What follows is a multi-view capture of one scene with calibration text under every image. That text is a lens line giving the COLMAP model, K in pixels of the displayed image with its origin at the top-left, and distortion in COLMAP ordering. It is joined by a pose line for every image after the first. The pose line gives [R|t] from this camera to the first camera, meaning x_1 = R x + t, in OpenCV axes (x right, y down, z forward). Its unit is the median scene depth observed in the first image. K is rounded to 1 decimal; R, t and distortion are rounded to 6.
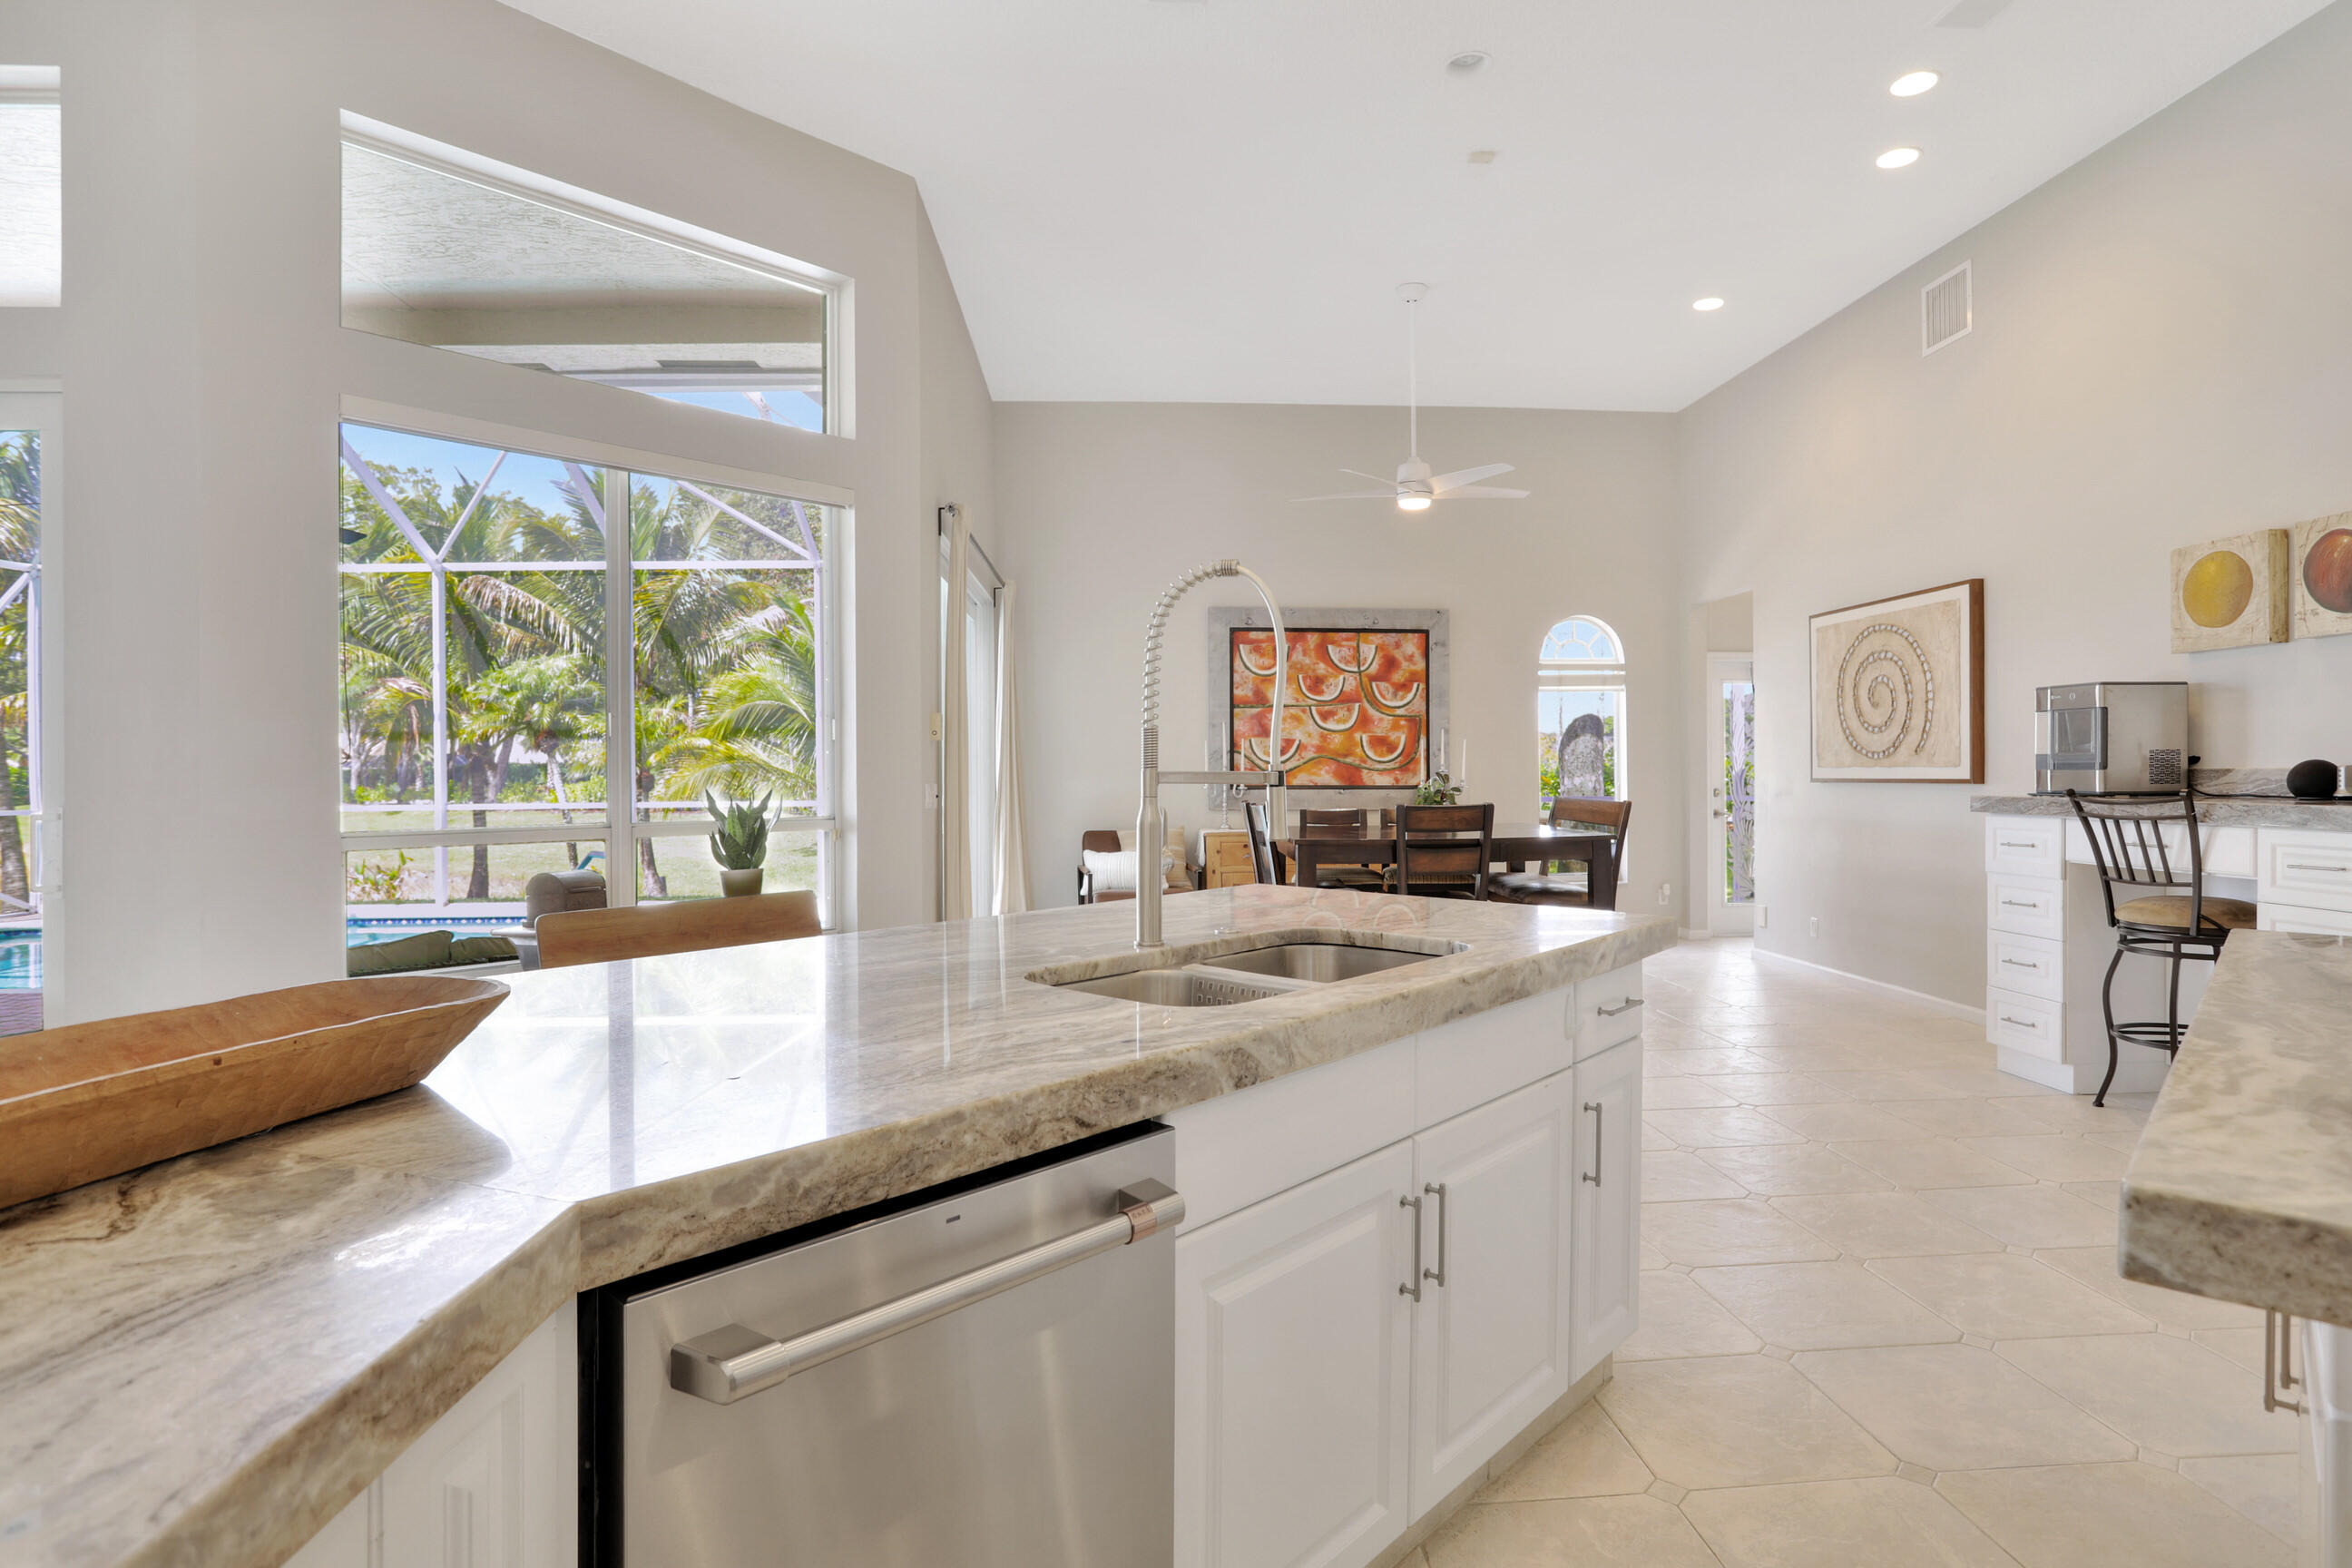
lens RADIAL K [[1222.4, 0, 1175.5], [0, 1222.4, 766.8], [0, 0, 1]] dist [-0.070918, 0.036004]
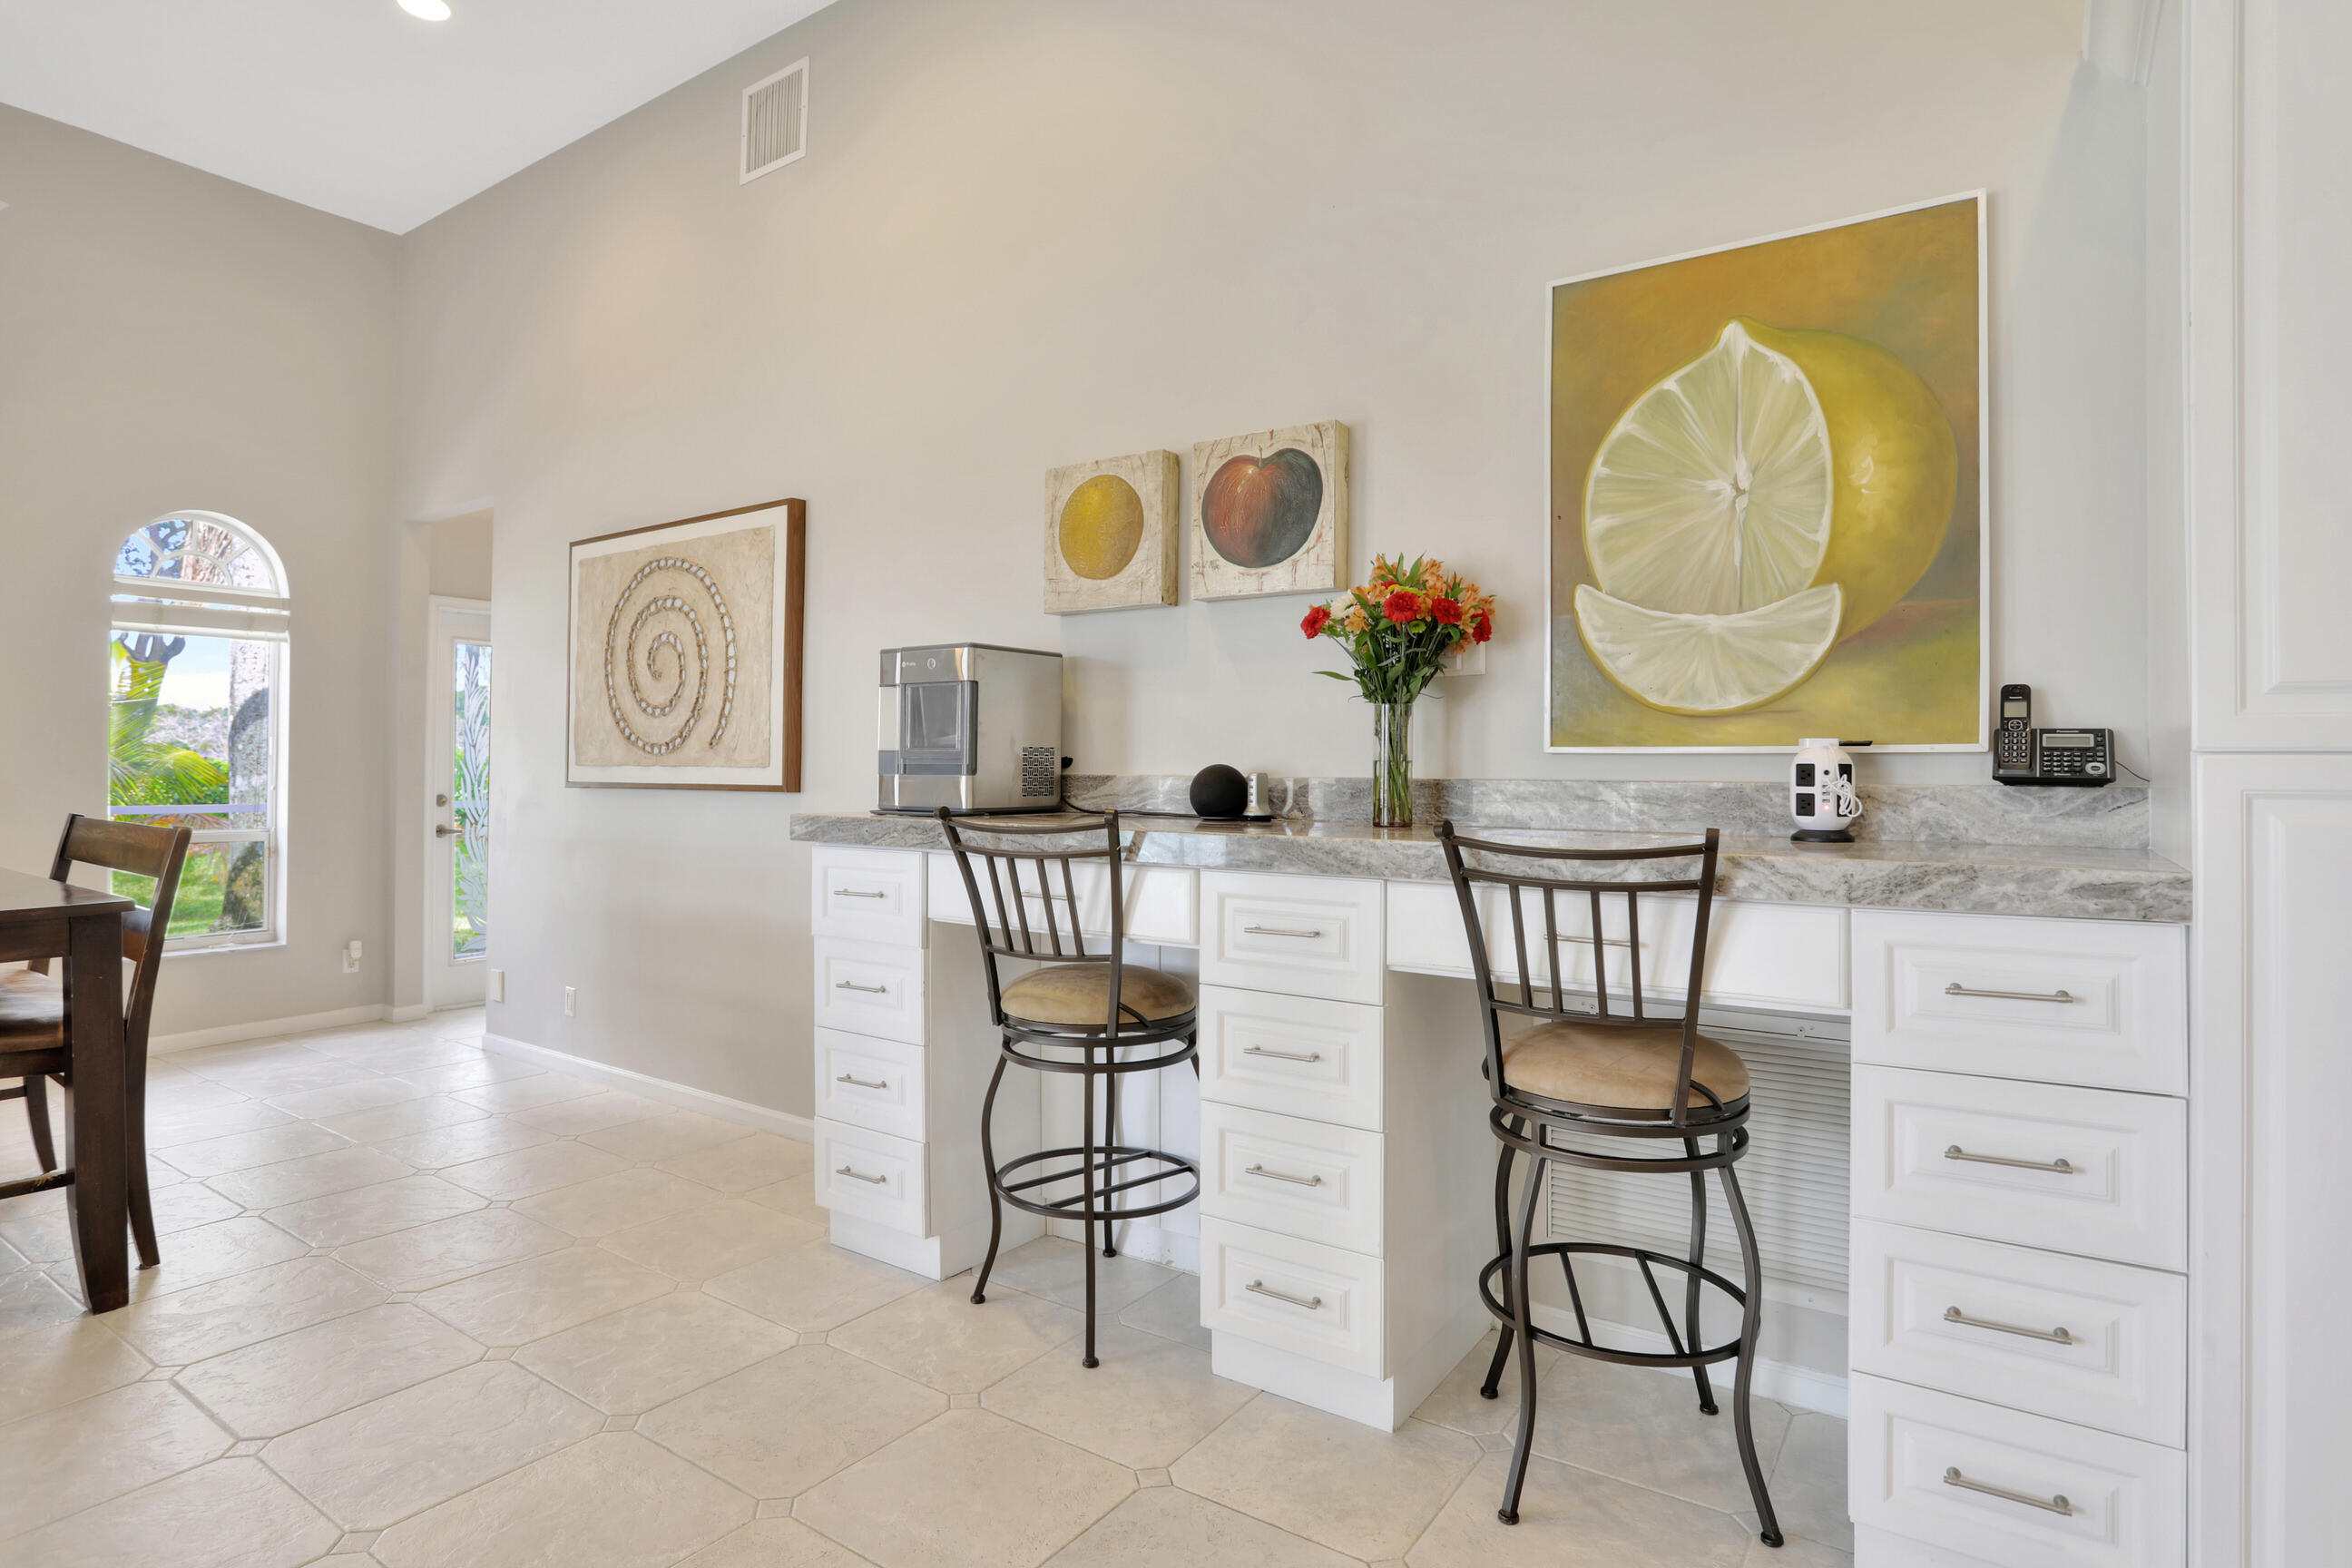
lens RADIAL K [[1224.2, 0, 1183.4], [0, 1224.2, 776.9], [0, 0, 1]] dist [-0.070011, 0.037595]
pose [[0.601265, 0.006227, 0.799026, 0.201840], [-0.014452, 0.999891, 0.003082, -0.000240], [-0.798919, -0.013400, 0.601289, 0.325093]]
